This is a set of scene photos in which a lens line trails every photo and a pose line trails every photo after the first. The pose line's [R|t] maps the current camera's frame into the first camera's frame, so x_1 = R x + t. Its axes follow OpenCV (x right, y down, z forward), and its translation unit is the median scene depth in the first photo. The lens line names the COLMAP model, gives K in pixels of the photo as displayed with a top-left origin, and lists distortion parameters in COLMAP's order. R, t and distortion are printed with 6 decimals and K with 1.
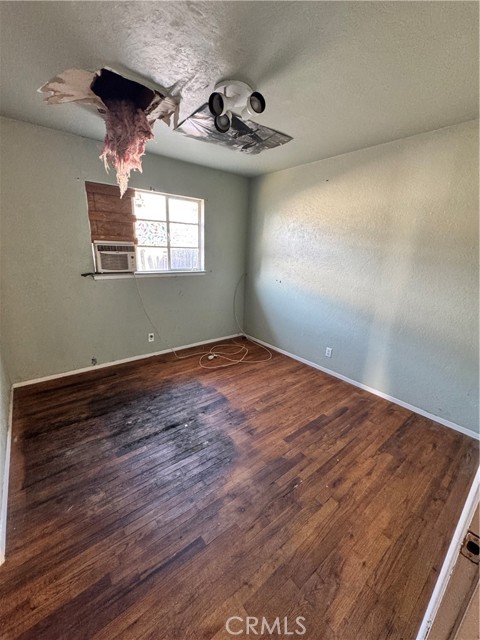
lens RADIAL K [[256.1, 0, 239.4], [0, 256.1, 320.4], [0, 0, 1]] dist [-0.003164, -0.000023]
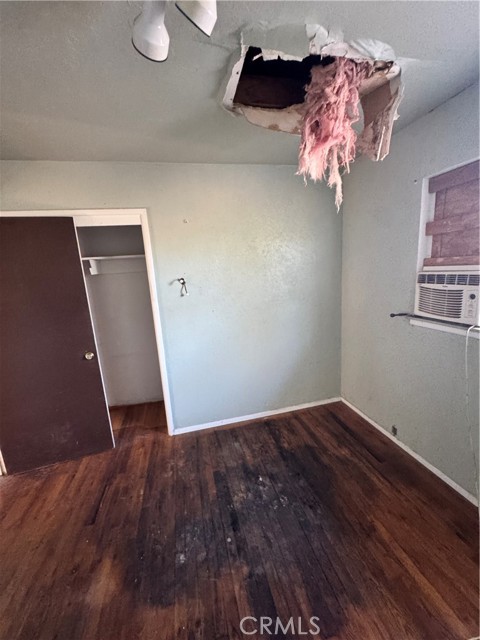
lens RADIAL K [[256.1, 0, 239.2], [0, 256.1, 320.3], [0, 0, 1]] dist [-0.003164, -0.000023]
pose [[-0.427129, 0.170571, -0.887956, 0.253150], [-0.198262, 0.940479, 0.276029, -0.298447], [0.882186, 0.293948, -0.367888, 0.952356]]
